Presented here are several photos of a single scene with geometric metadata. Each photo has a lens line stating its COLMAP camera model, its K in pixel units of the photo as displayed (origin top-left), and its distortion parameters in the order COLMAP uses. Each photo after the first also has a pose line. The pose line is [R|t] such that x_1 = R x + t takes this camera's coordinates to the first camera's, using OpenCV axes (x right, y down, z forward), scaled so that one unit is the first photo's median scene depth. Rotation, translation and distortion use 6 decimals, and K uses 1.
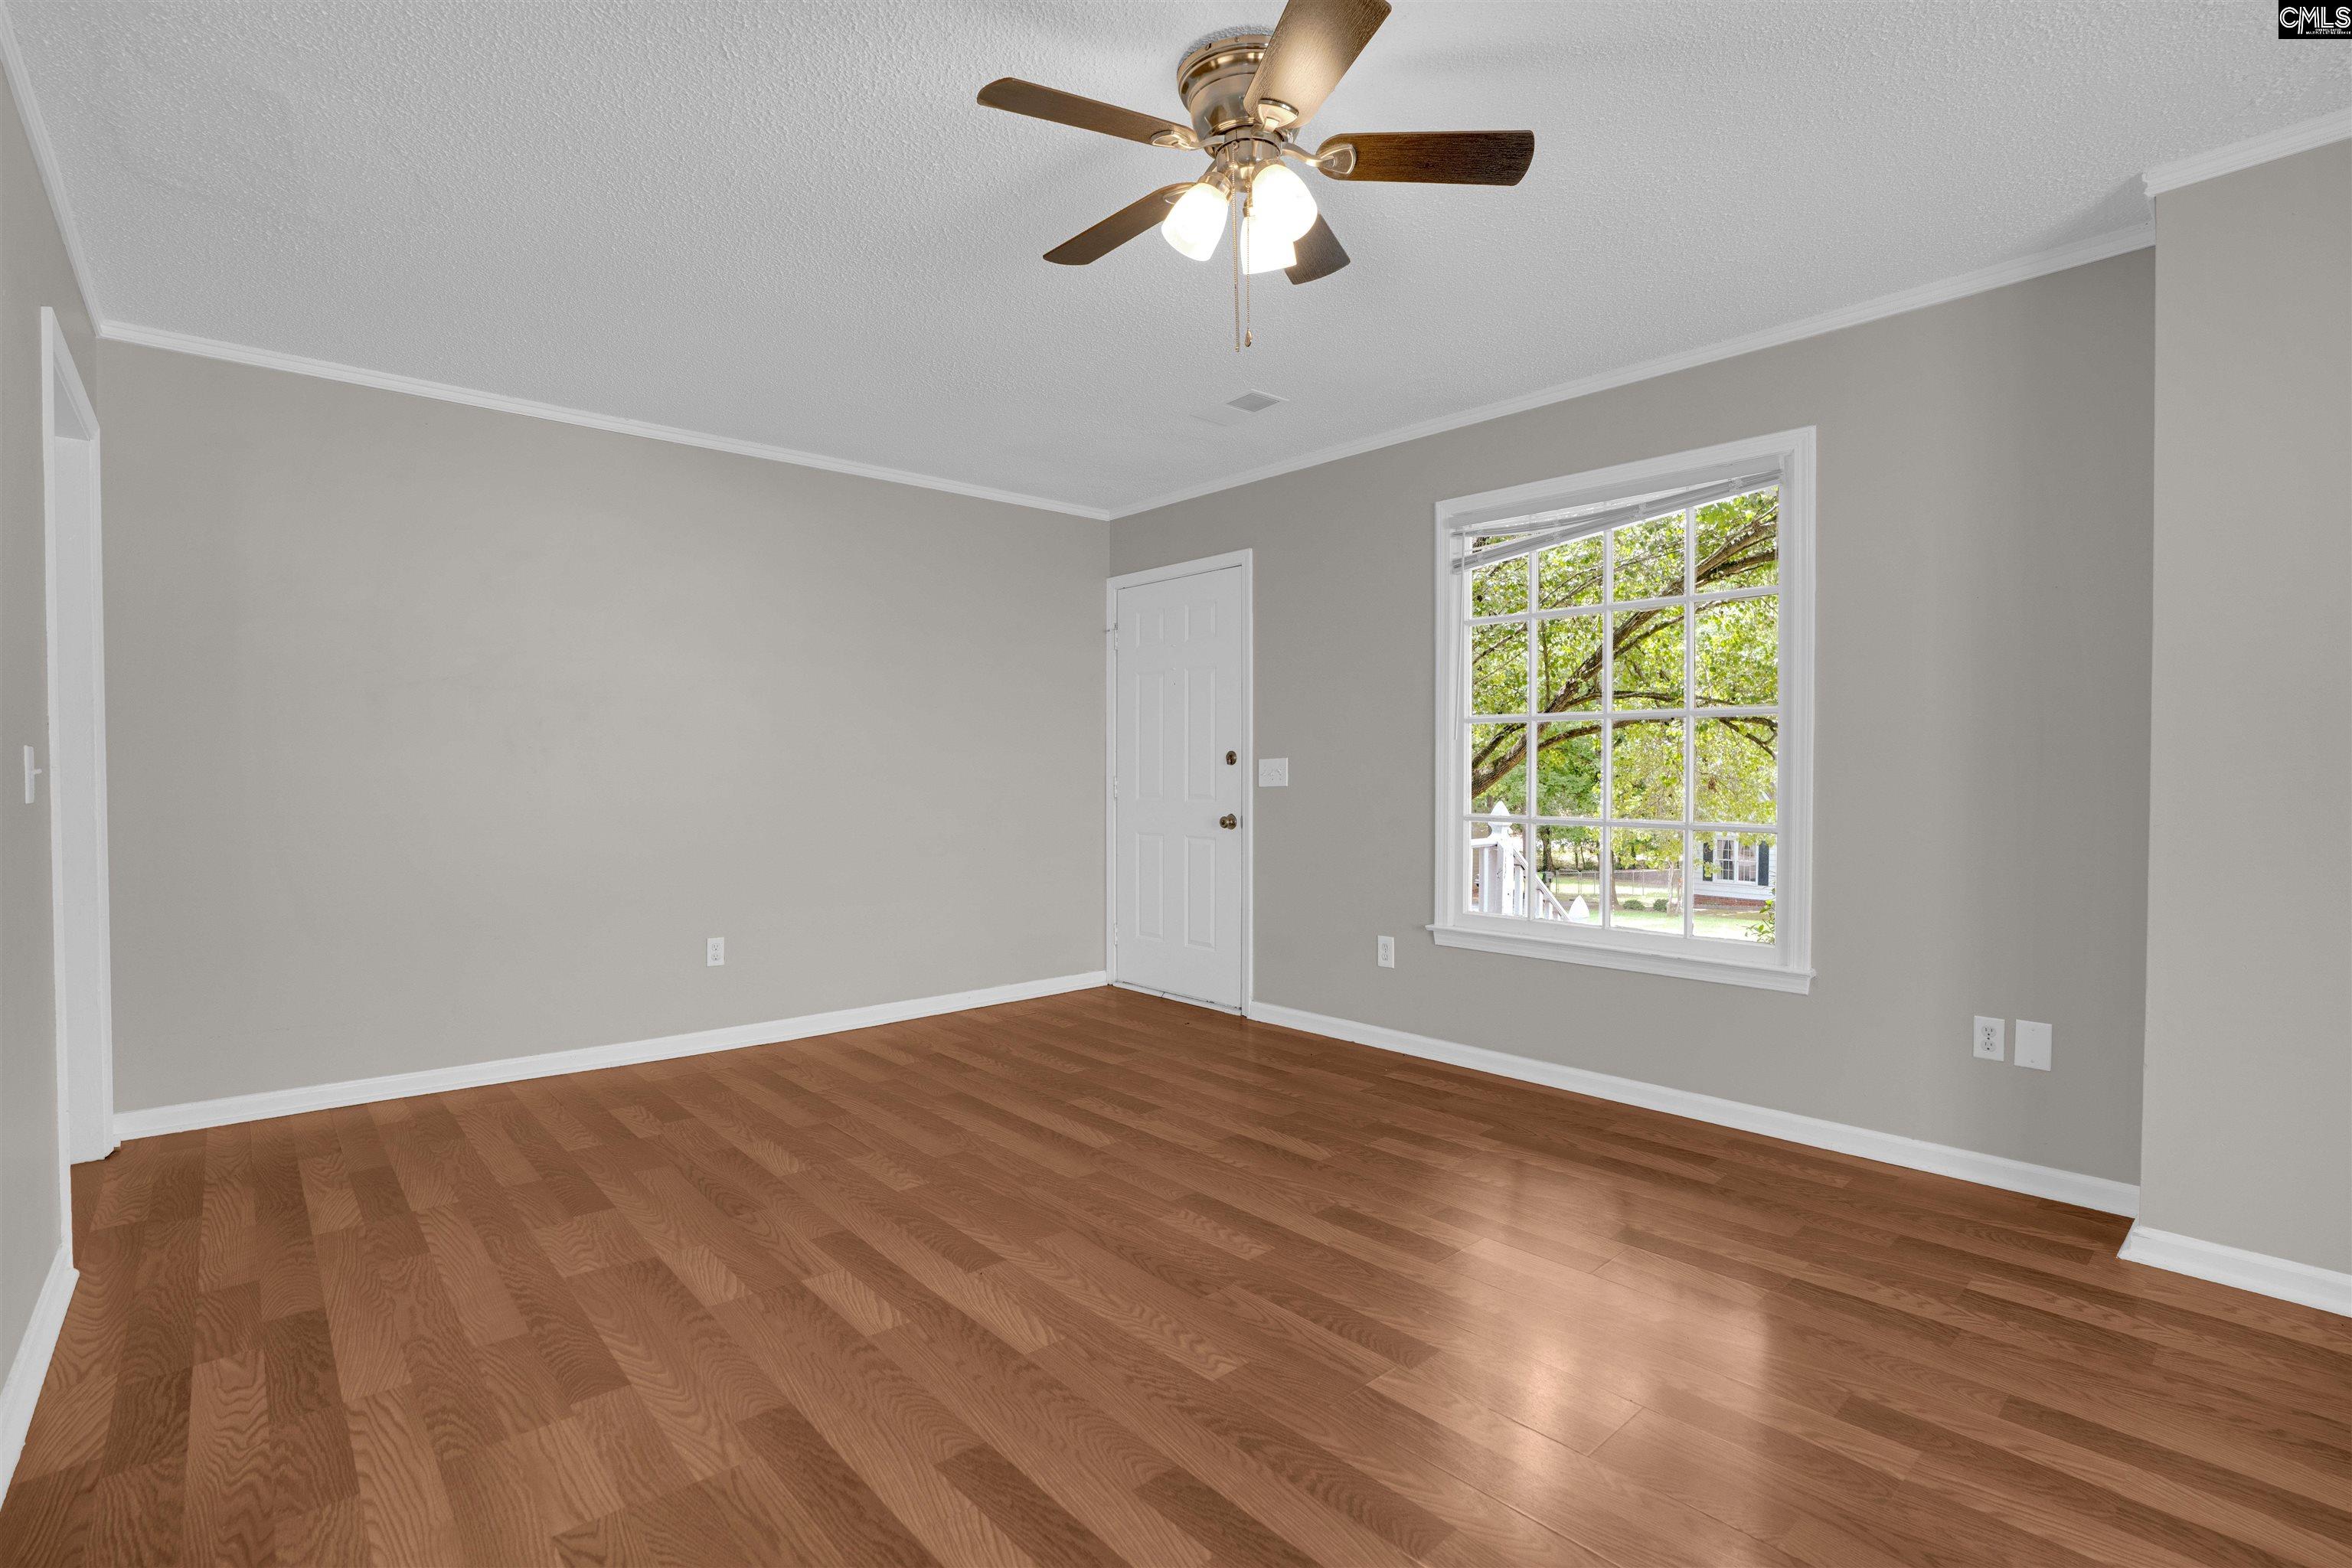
lens RADIAL K [[1105.7, 0, 1167.7], [0, 1105.7, 791.4], [0, 0, 1]] dist [-0.052135, 0.004053]
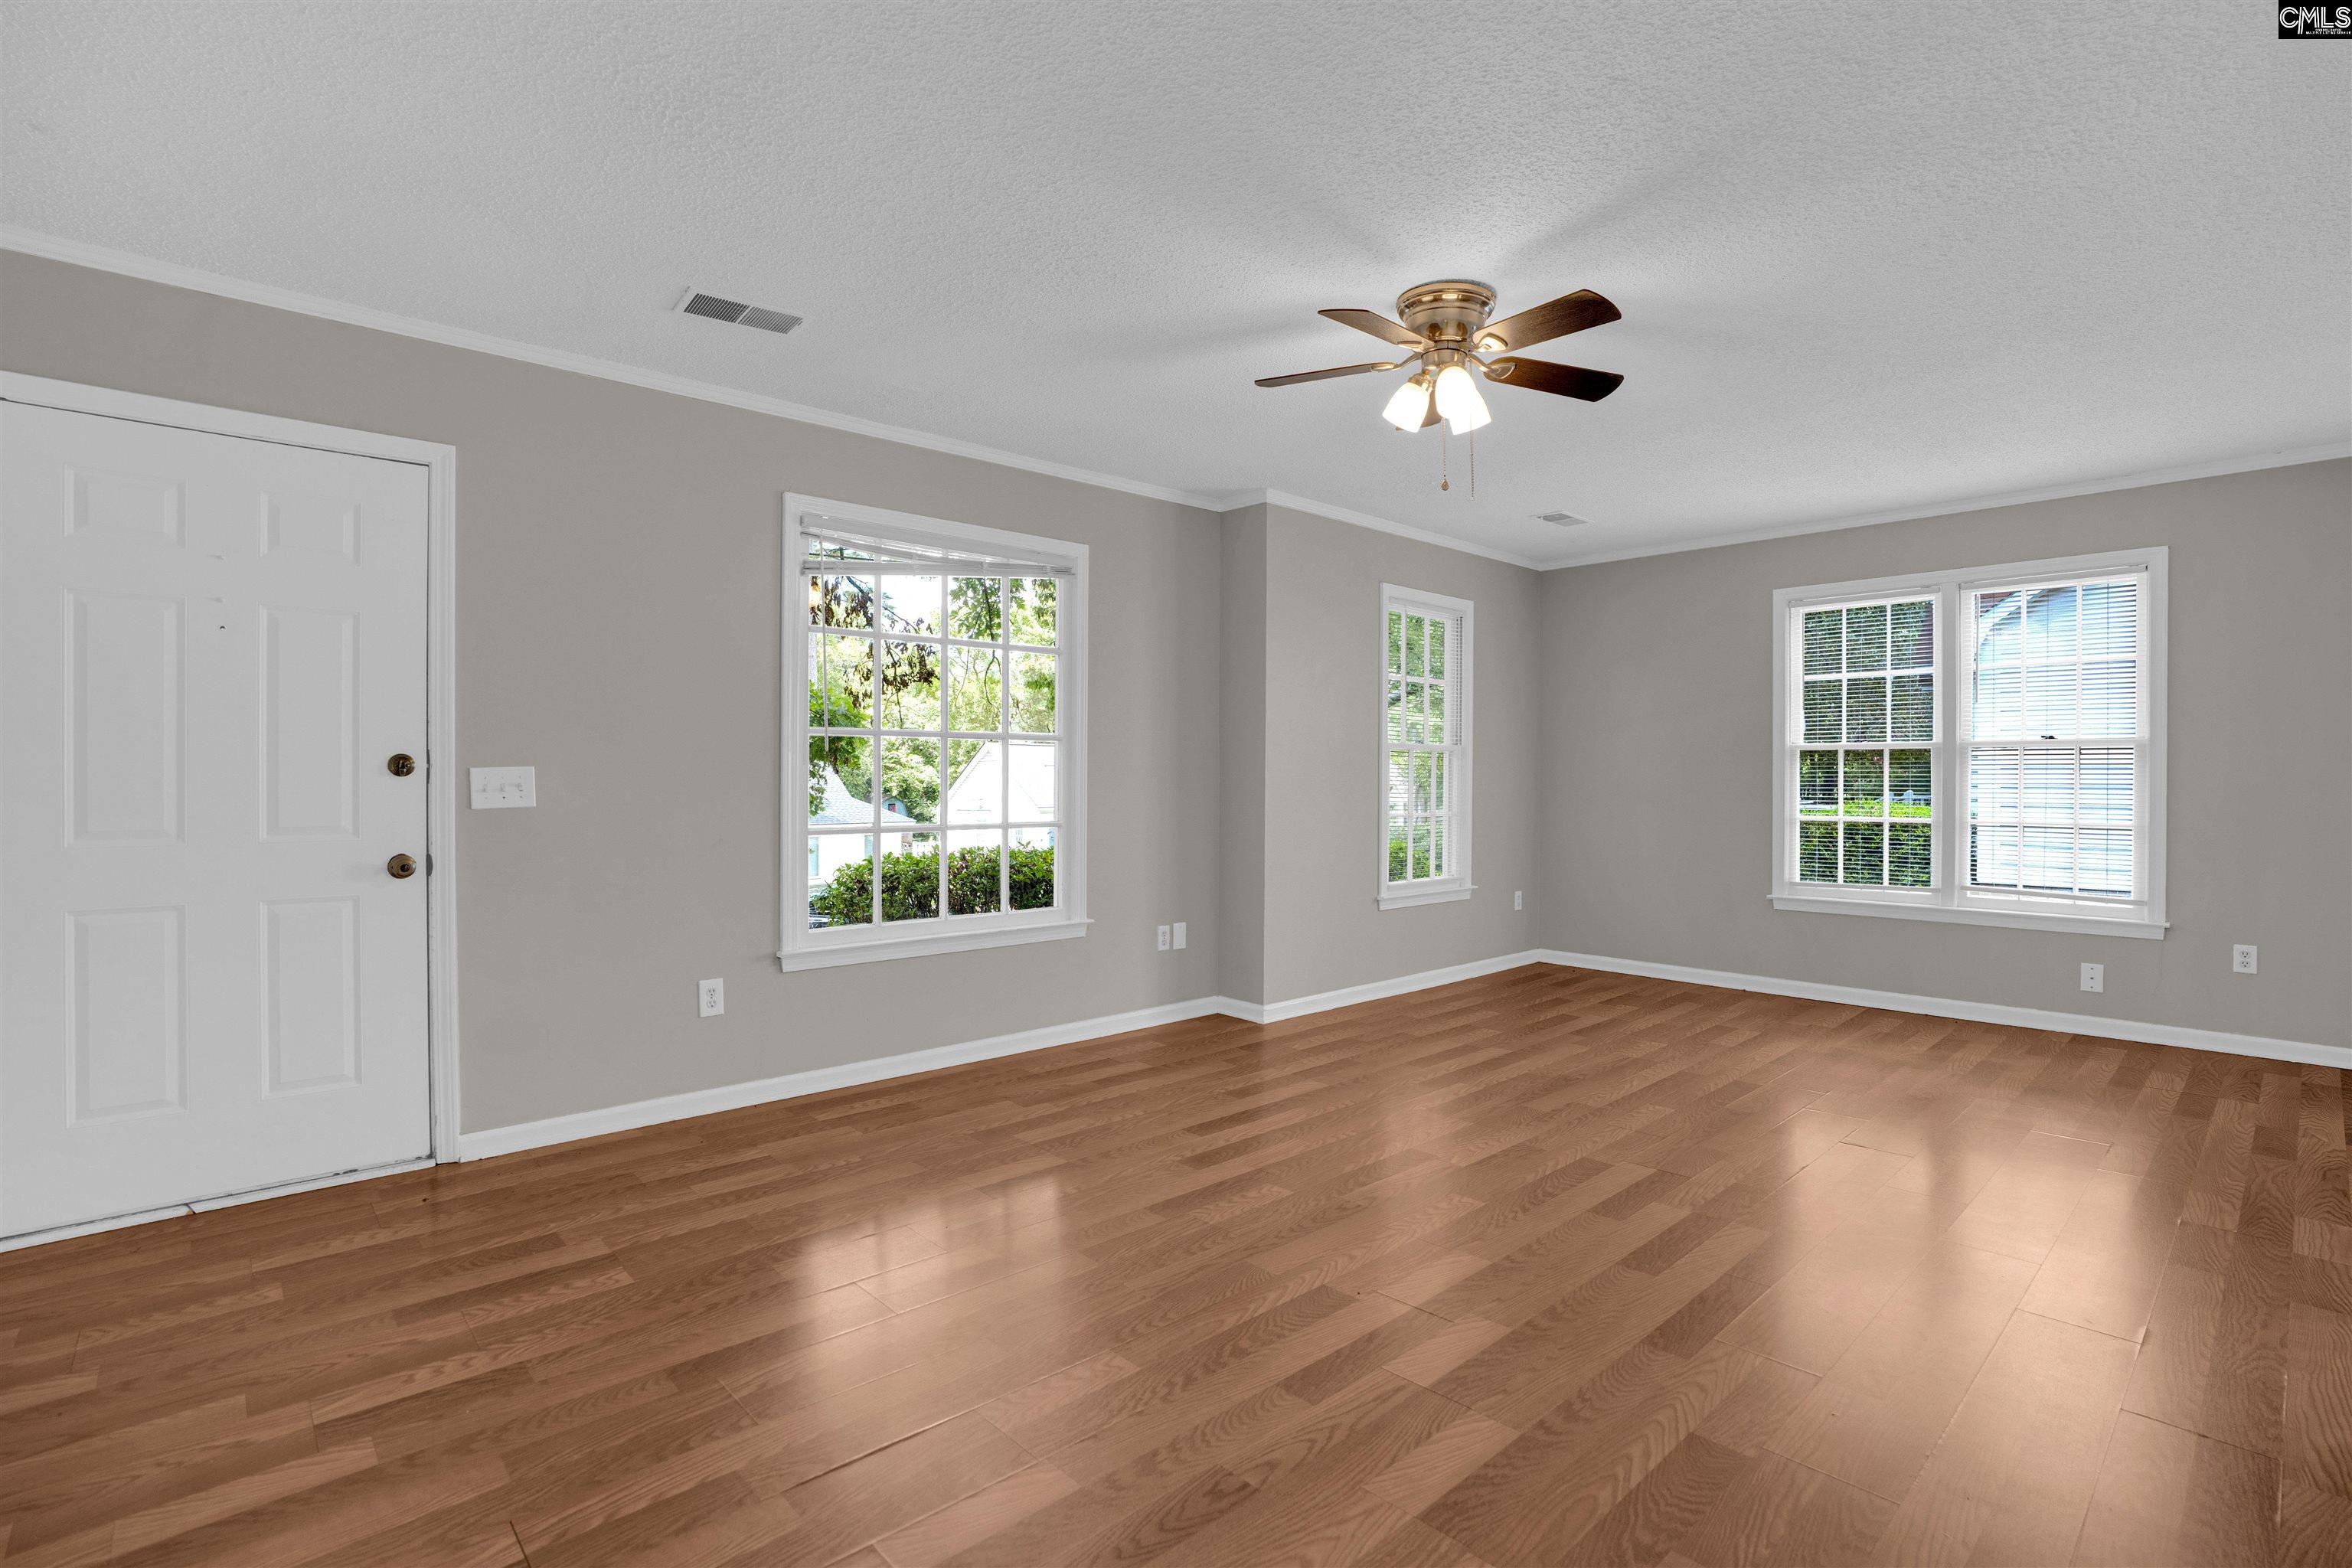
lens RADIAL K [[1105.7, 0, 1169.6], [0, 1105.7, 790.7], [0, 0, 1]] dist [-0.052135, 0.004053]
pose [[-0.024485, -0.010952, 0.999640, -0.772395], [0.019589, 0.999743, 0.011433, -0.019267], [-0.999508, 0.019862, -0.024264, 0.795860]]
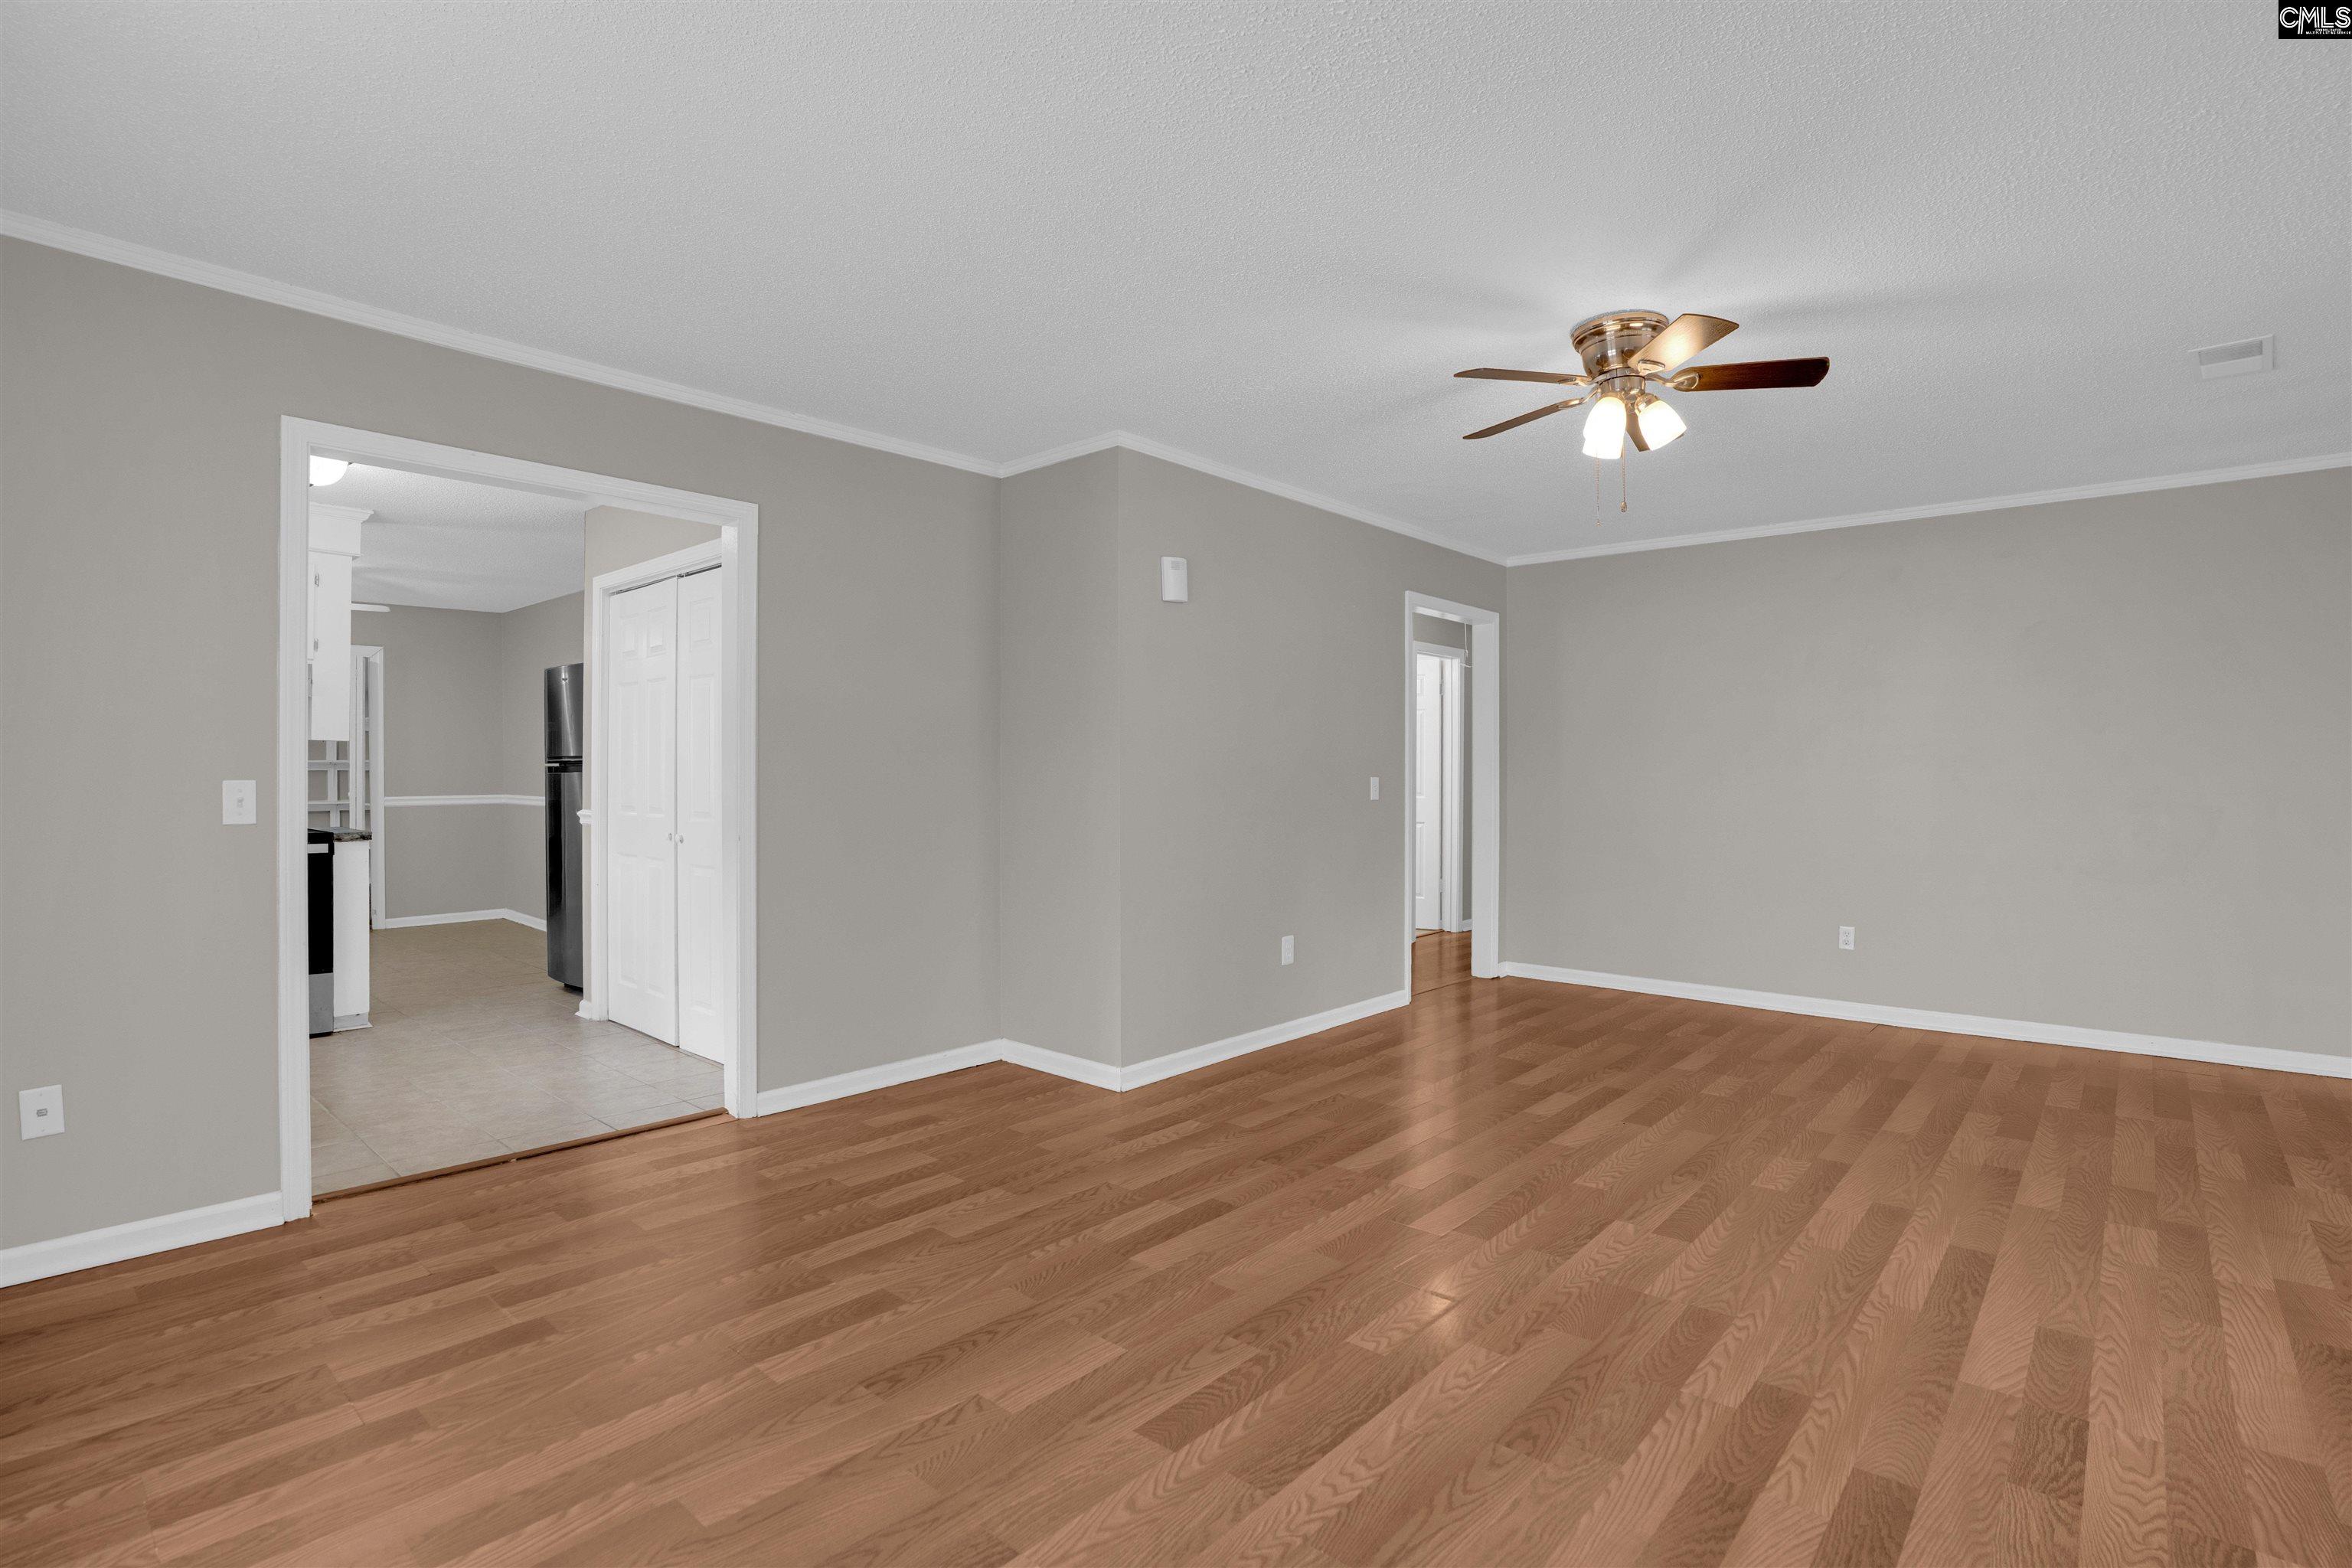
lens RADIAL K [[1105.7, 0, 1155.4], [0, 1105.7, 778.4], [0, 0, 1]] dist [-0.052135, 0.004053]
pose [[0.111126, 0.007104, -0.993781, 0.837818], [-0.030454, 0.999529, 0.003740, -0.014249], [0.993340, 0.029849, 0.111290, 0.117183]]
